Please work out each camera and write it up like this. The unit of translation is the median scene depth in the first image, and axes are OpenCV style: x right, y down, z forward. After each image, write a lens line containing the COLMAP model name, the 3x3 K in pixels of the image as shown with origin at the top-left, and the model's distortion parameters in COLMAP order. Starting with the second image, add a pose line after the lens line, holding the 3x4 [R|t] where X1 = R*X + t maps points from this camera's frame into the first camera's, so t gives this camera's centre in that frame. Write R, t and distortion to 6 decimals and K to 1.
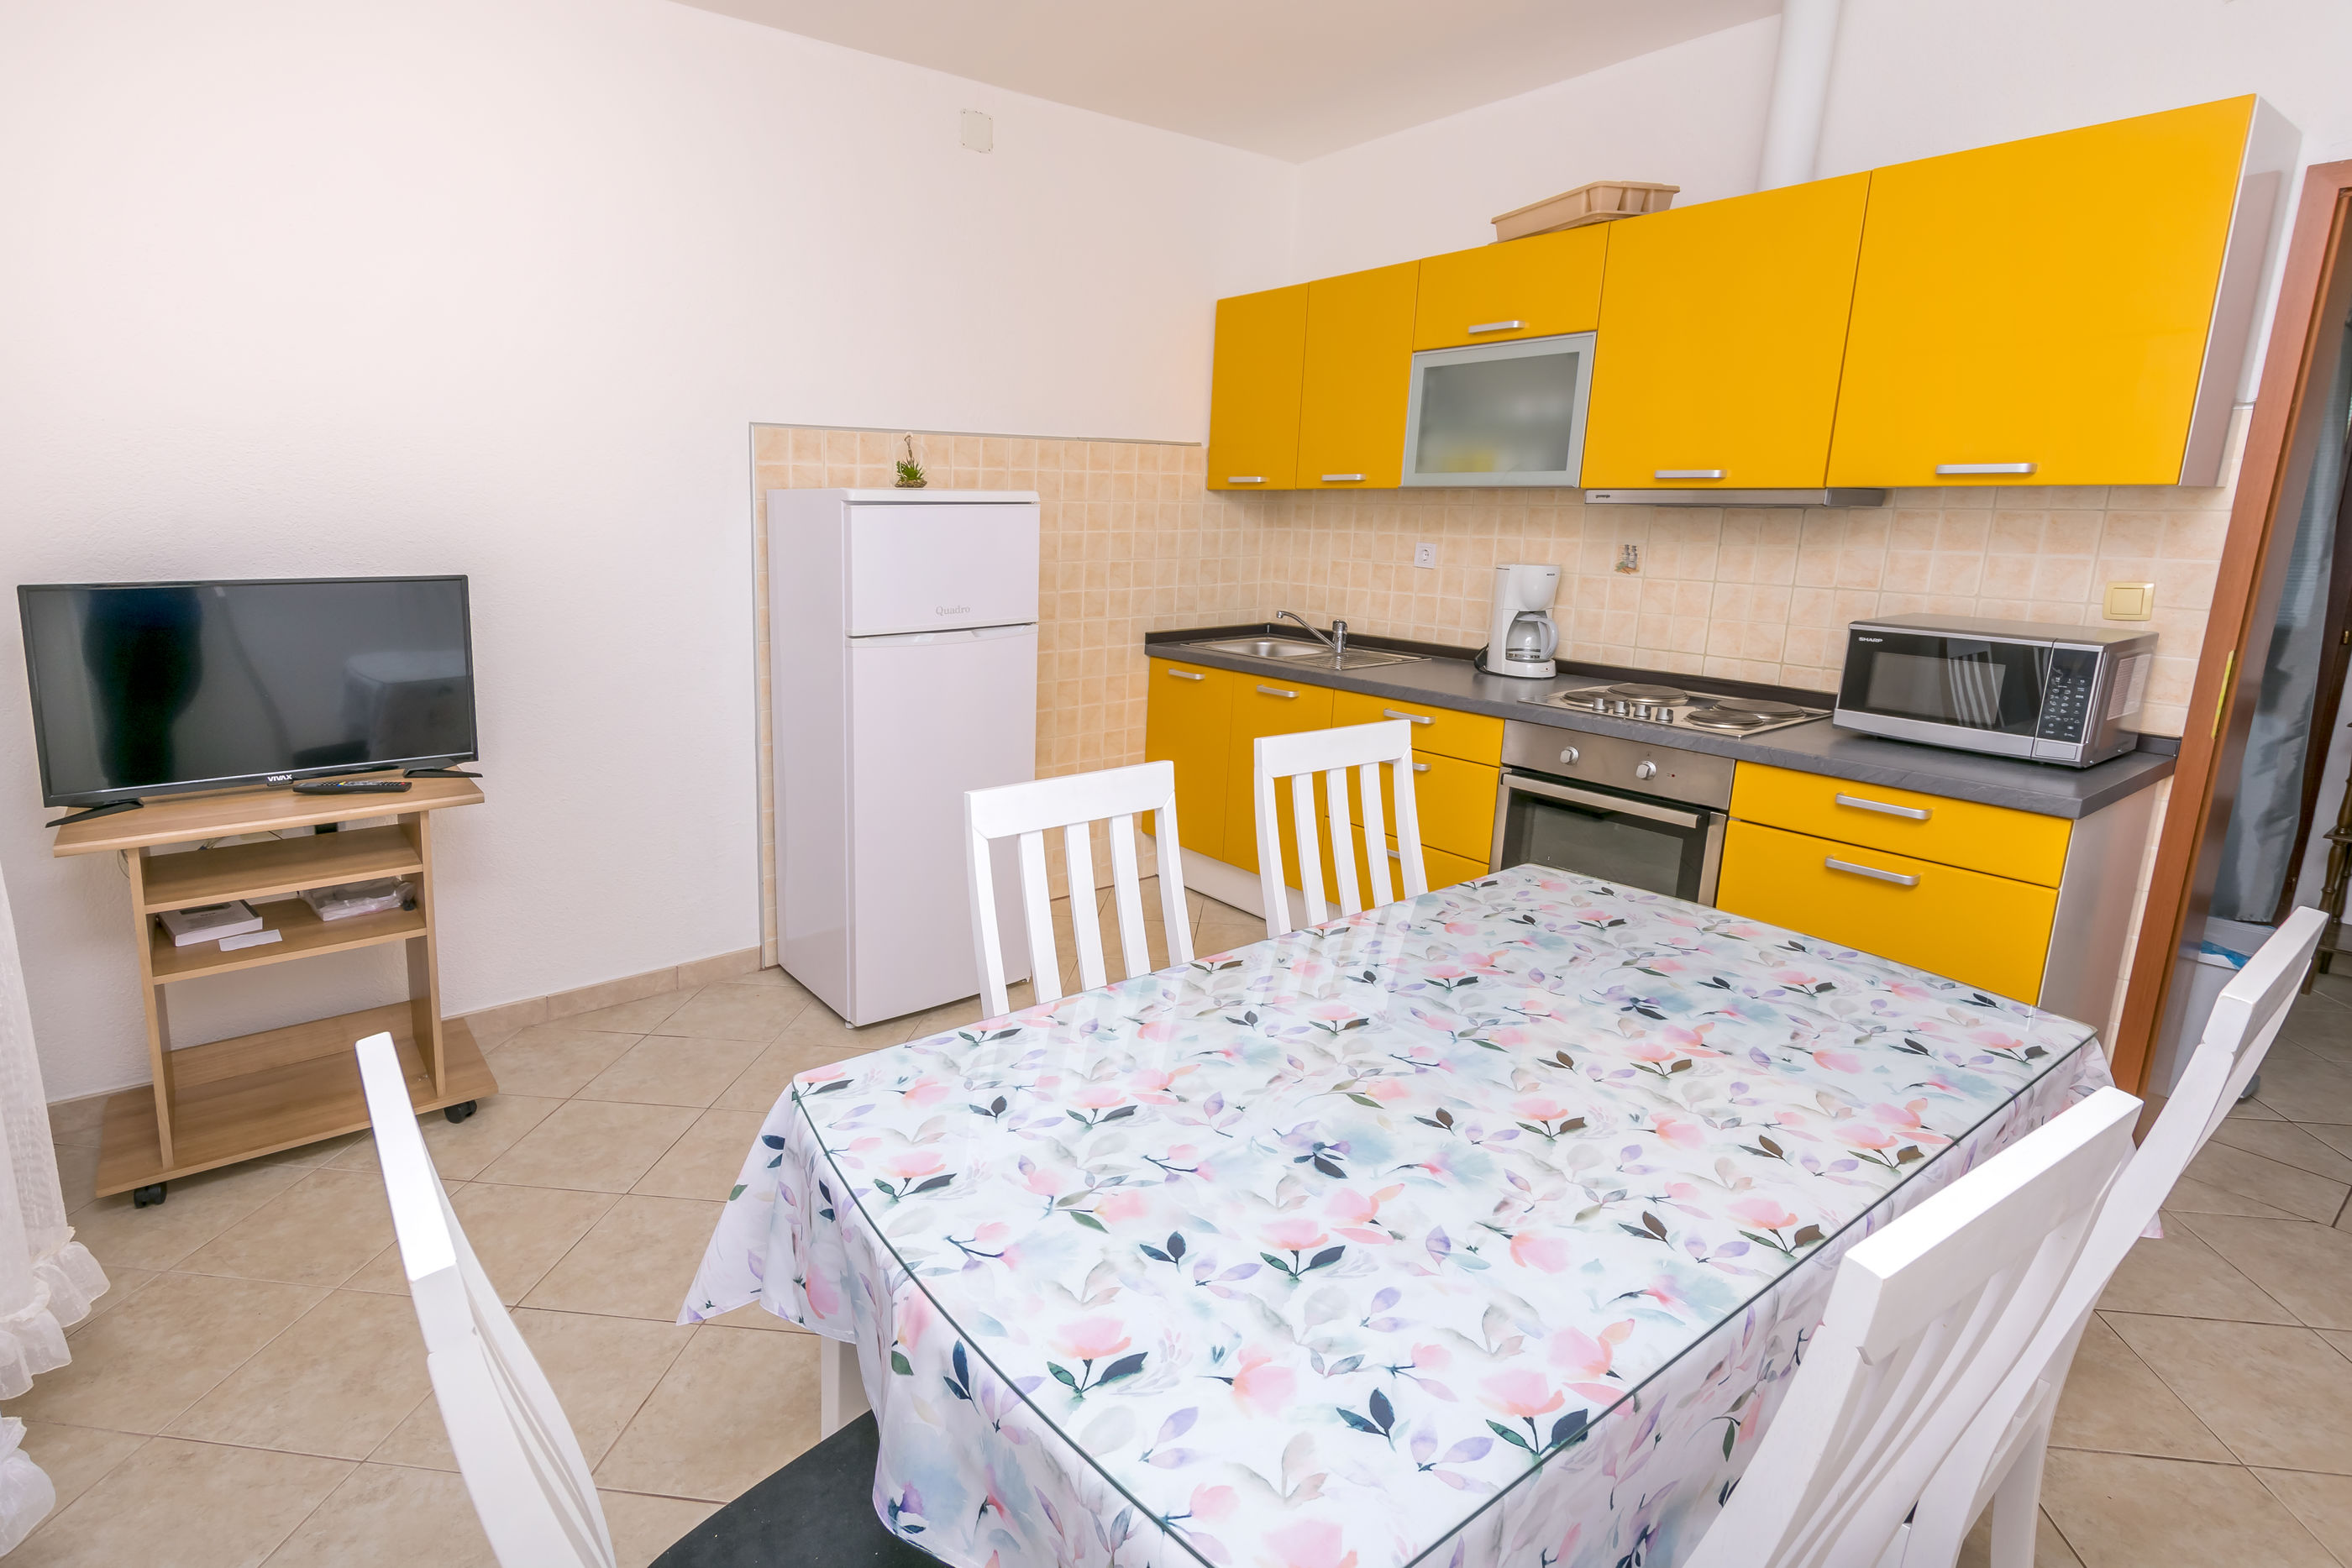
lens RADIAL K [[1174.8, 0, 1176.0], [0, 1174.8, 784.0], [0, 0, 1]] dist [0.002628, -0.000657]
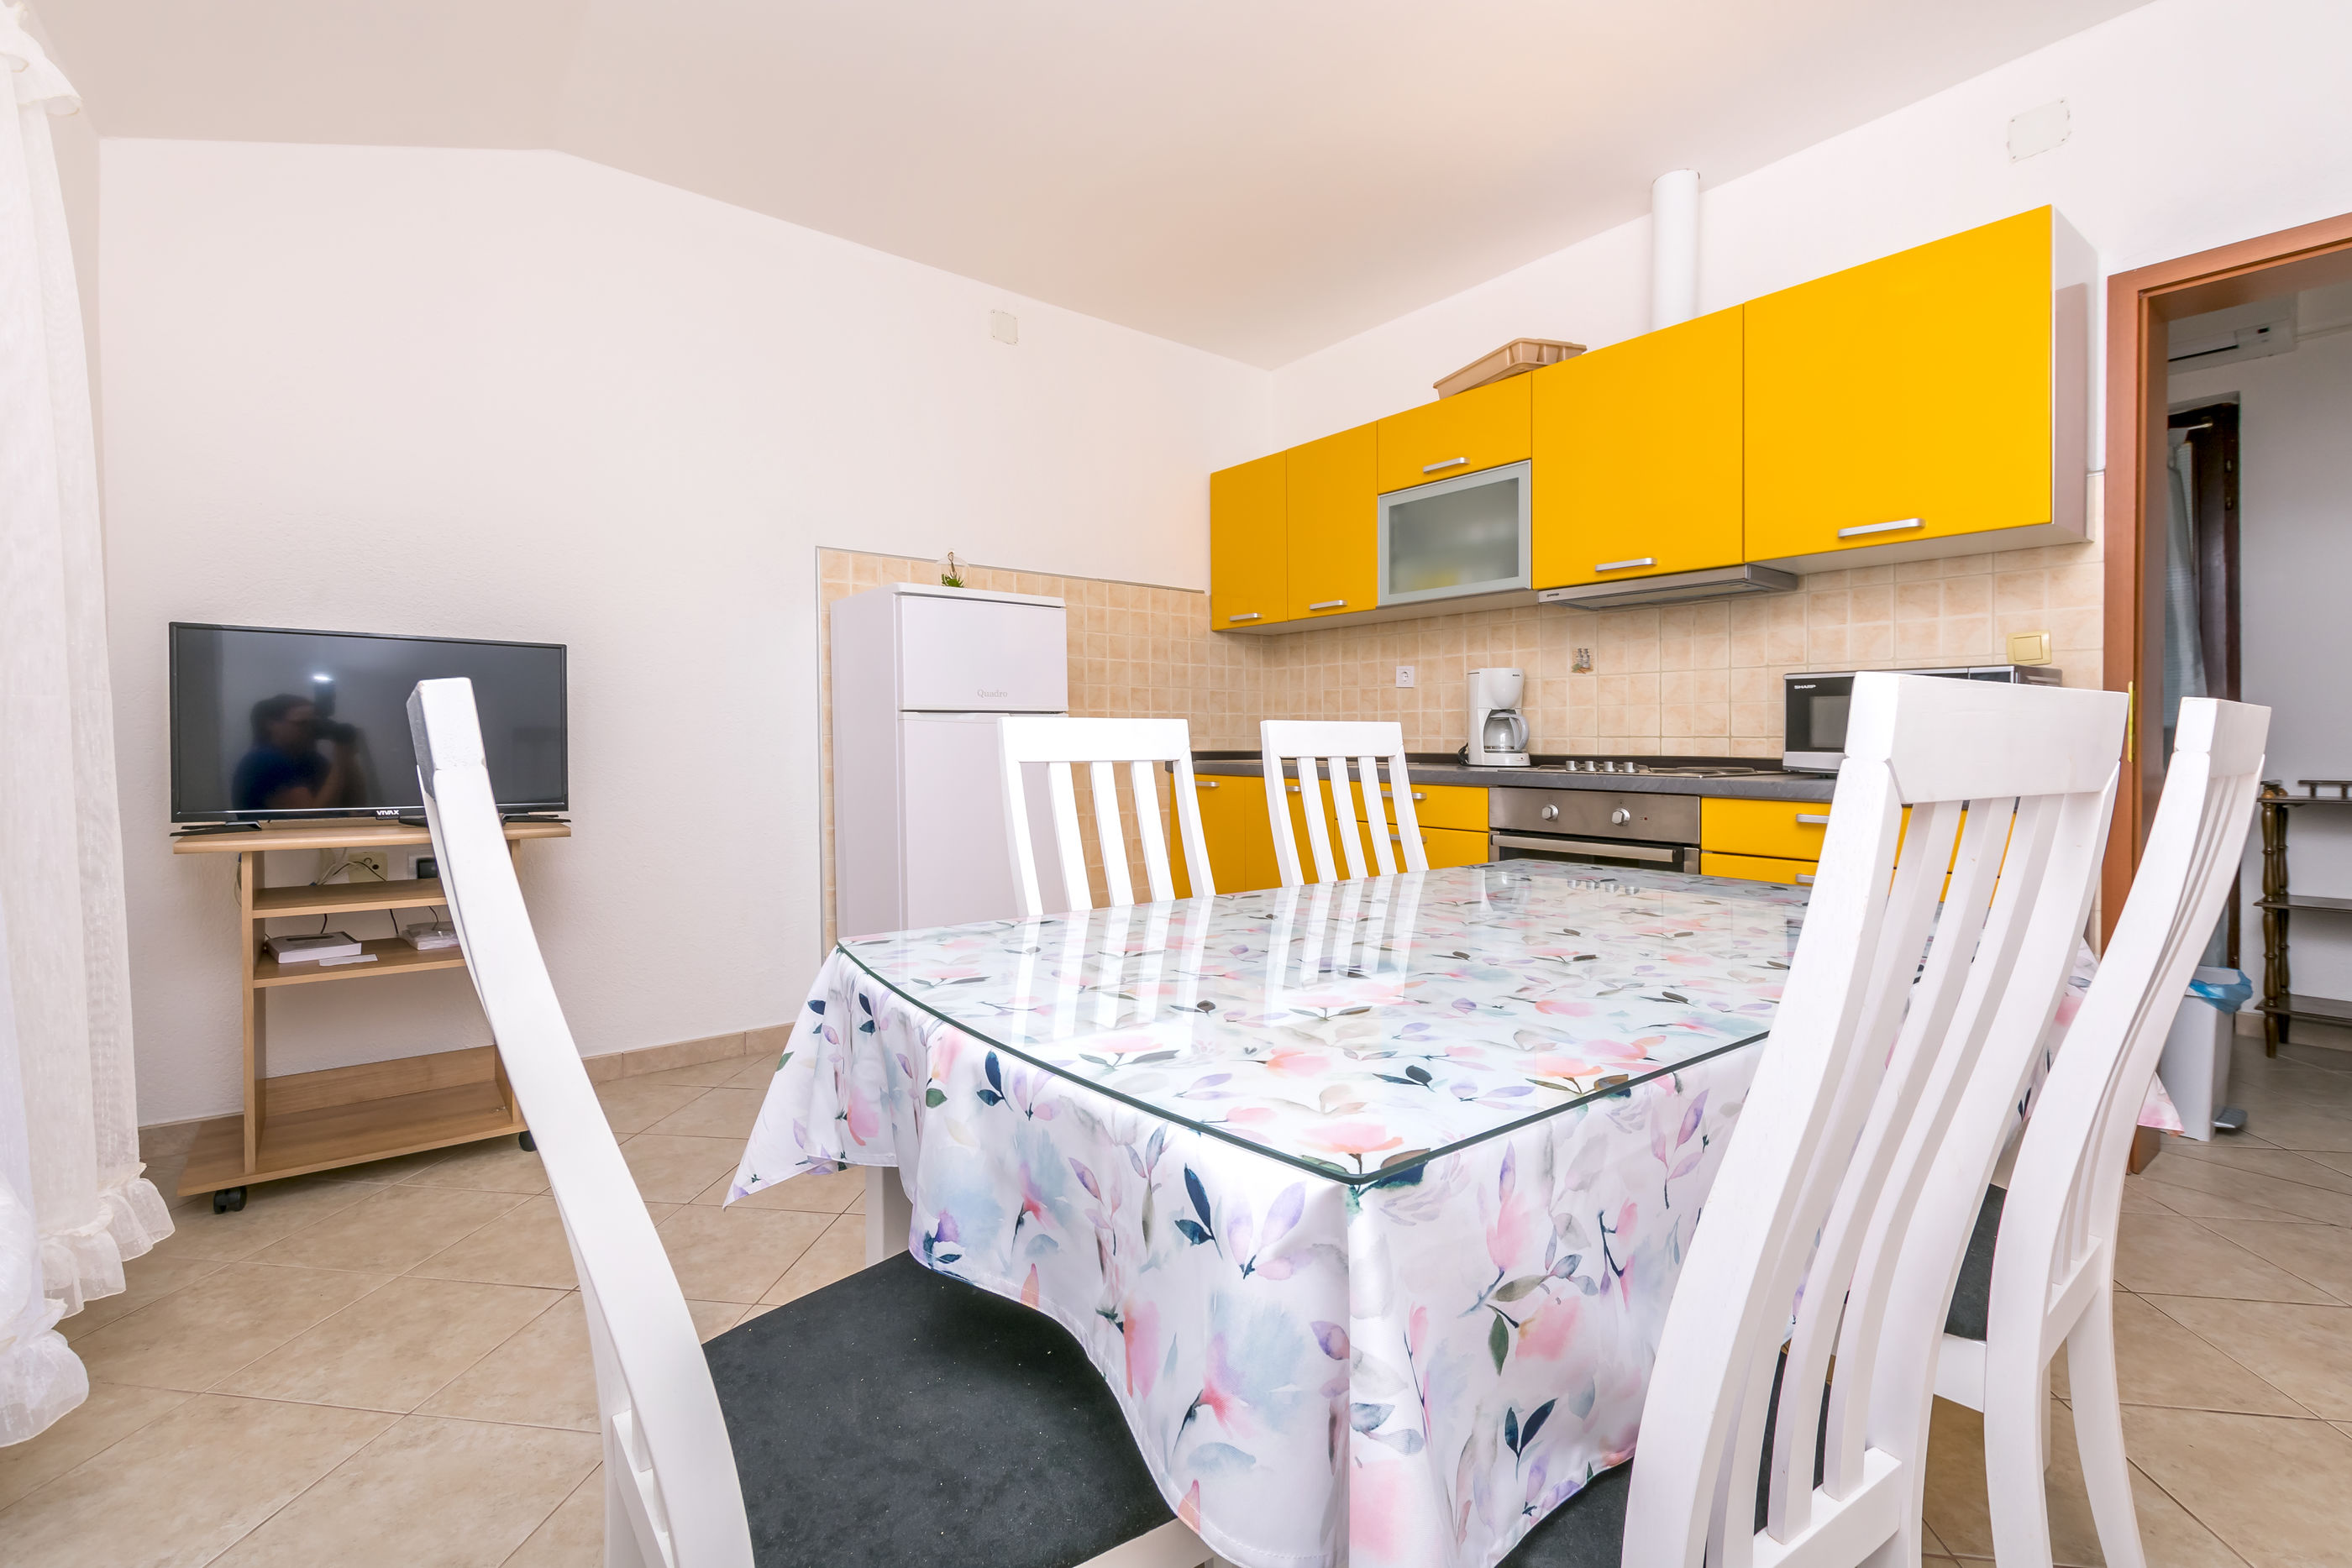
lens RADIAL K [[1039.1, 0, 1184.0], [0, 1039.1, 759.1], [0, 0, 1]] dist [0.004116, -0.000214]
pose [[0.998361, -0.056691, -0.007822, 0.000164], [0.054414, 0.982686, -0.177110, 0.144987], [0.017727, 0.176395, 0.984160, 0.031791]]
